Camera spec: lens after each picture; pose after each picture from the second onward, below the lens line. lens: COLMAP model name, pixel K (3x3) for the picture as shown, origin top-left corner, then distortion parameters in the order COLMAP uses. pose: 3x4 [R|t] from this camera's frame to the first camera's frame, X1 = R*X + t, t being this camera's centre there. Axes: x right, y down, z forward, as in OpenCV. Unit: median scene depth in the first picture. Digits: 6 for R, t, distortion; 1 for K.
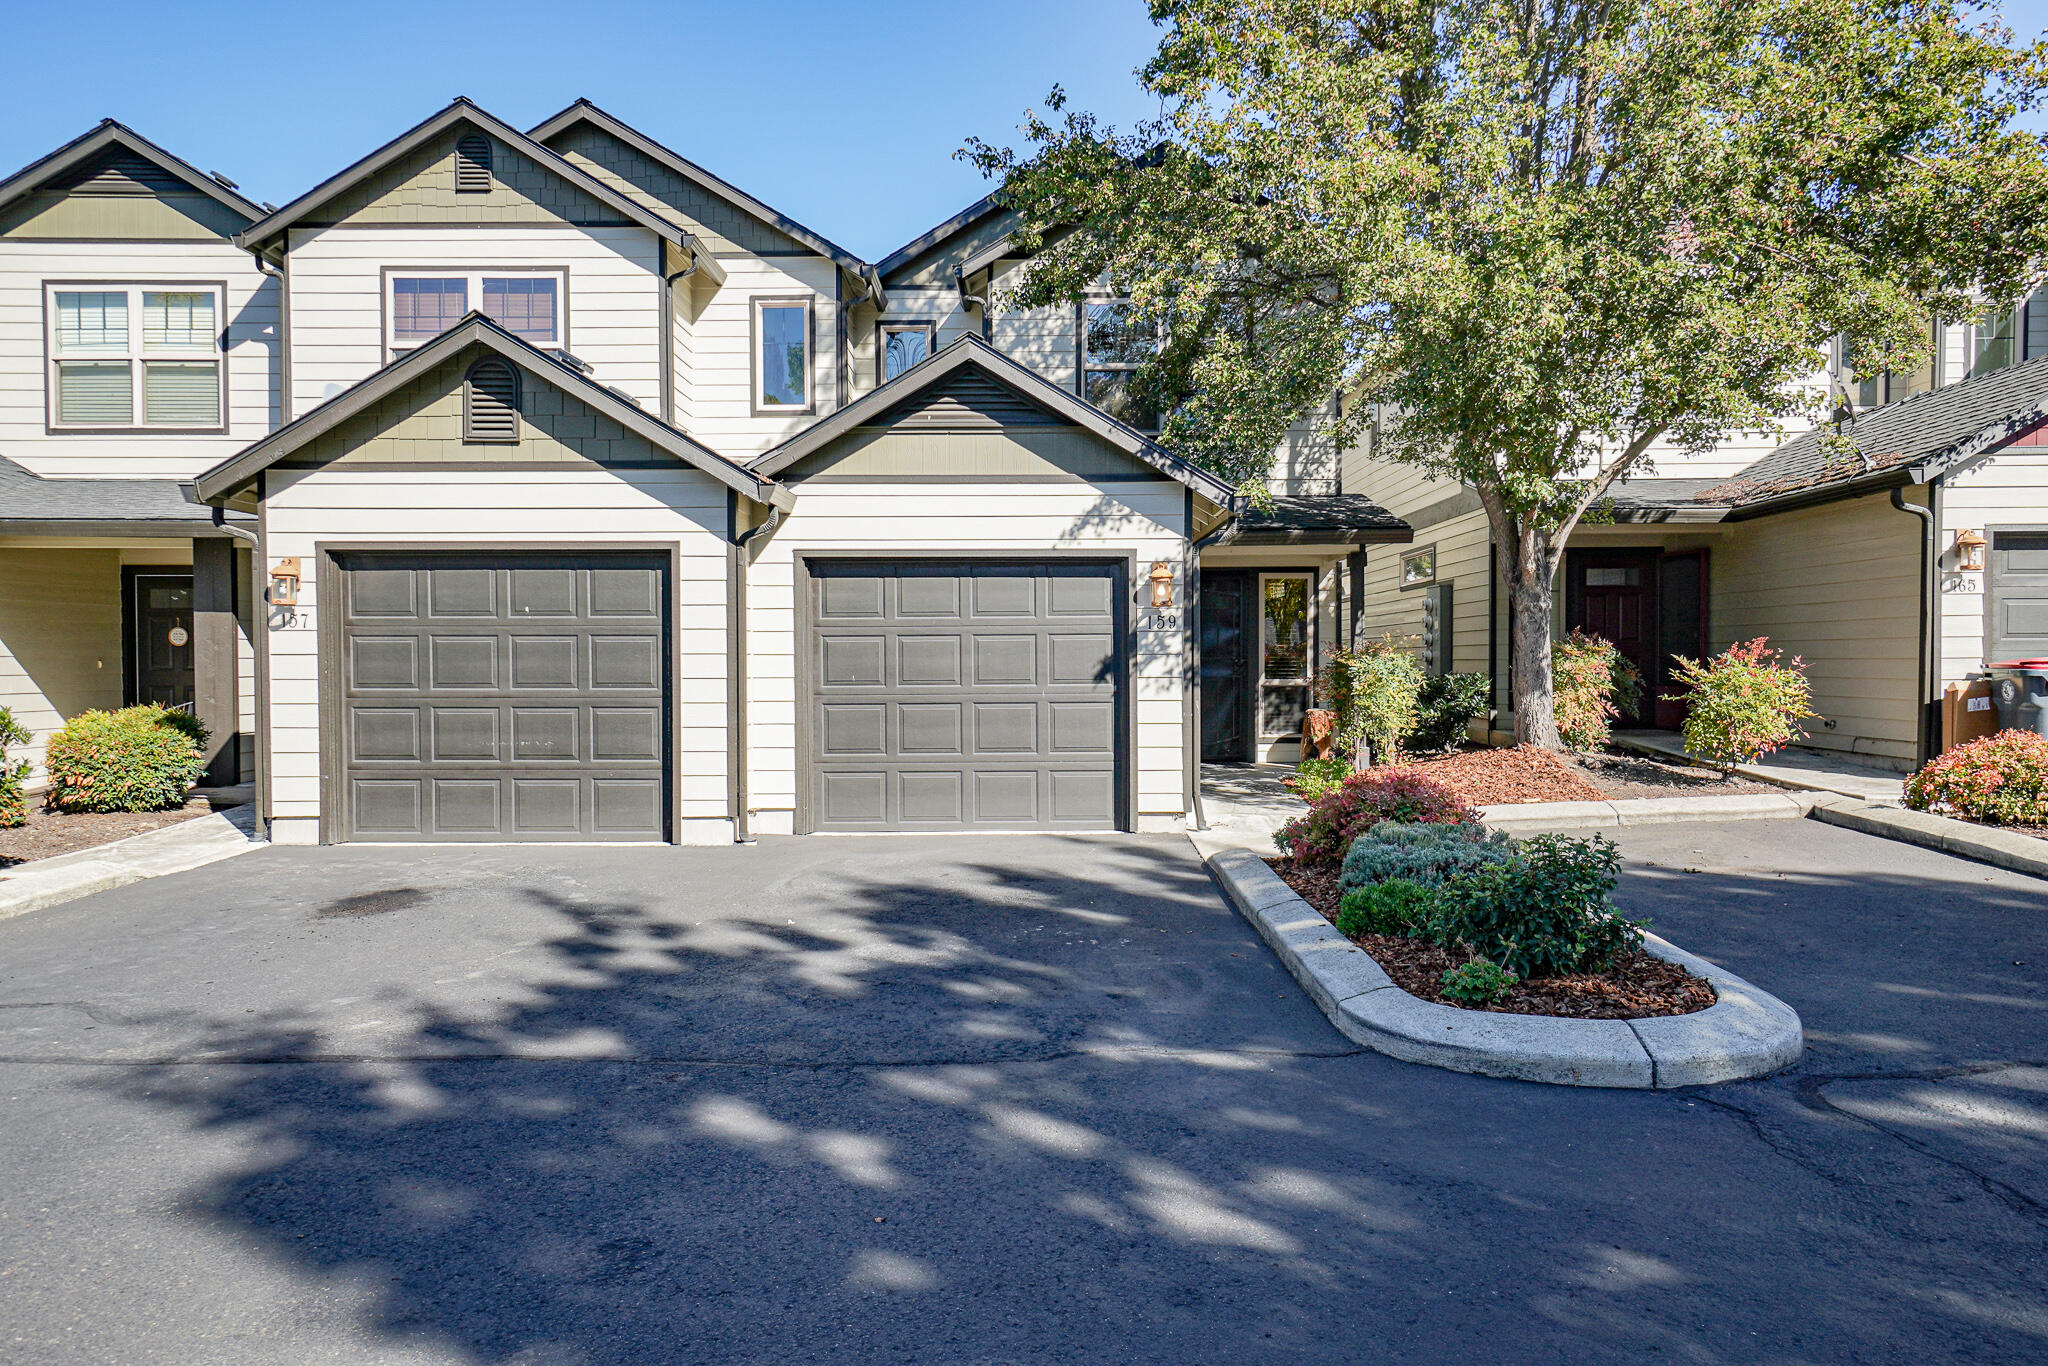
lens RADIAL K [[1393.1, 0, 1033.2], [0, 1393.1, 680.9], [0, 0, 1]] dist [0.009404, 0.025120]
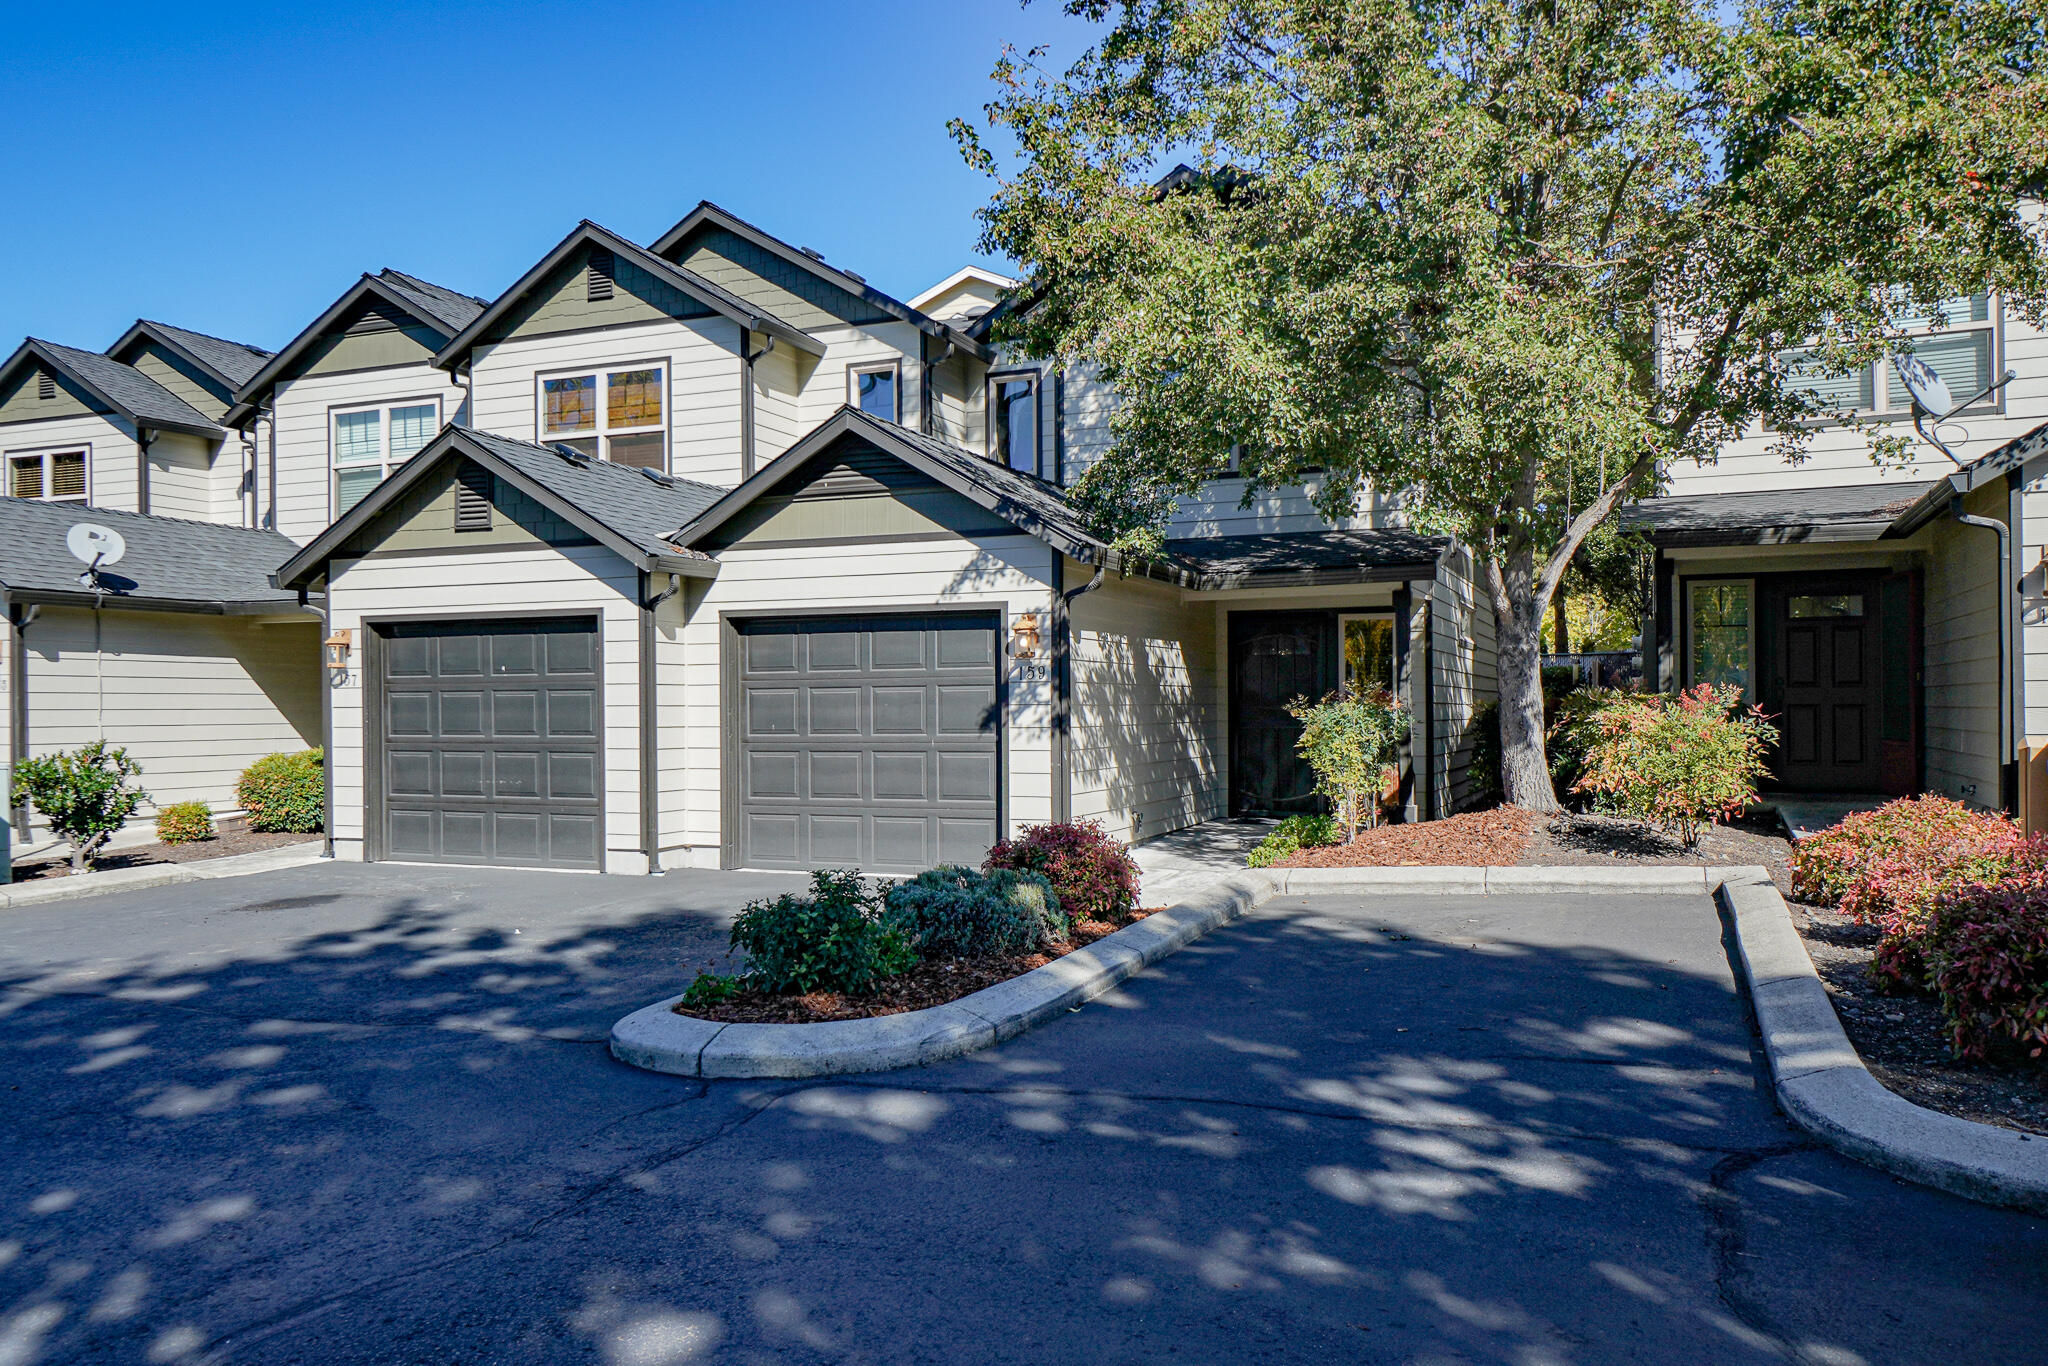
lens RADIAL K [[1583.2, 0, 1022.1], [0, 1583.2, 677.9], [0, 0, 1]] dist [0.035558, -0.019608]
pose [[0.920000, -0.009156, -0.391812, 0.535967], [-0.003504, 0.999495, -0.031585, -0.002075], [0.391903, 0.030431, 0.919503, -0.060325]]
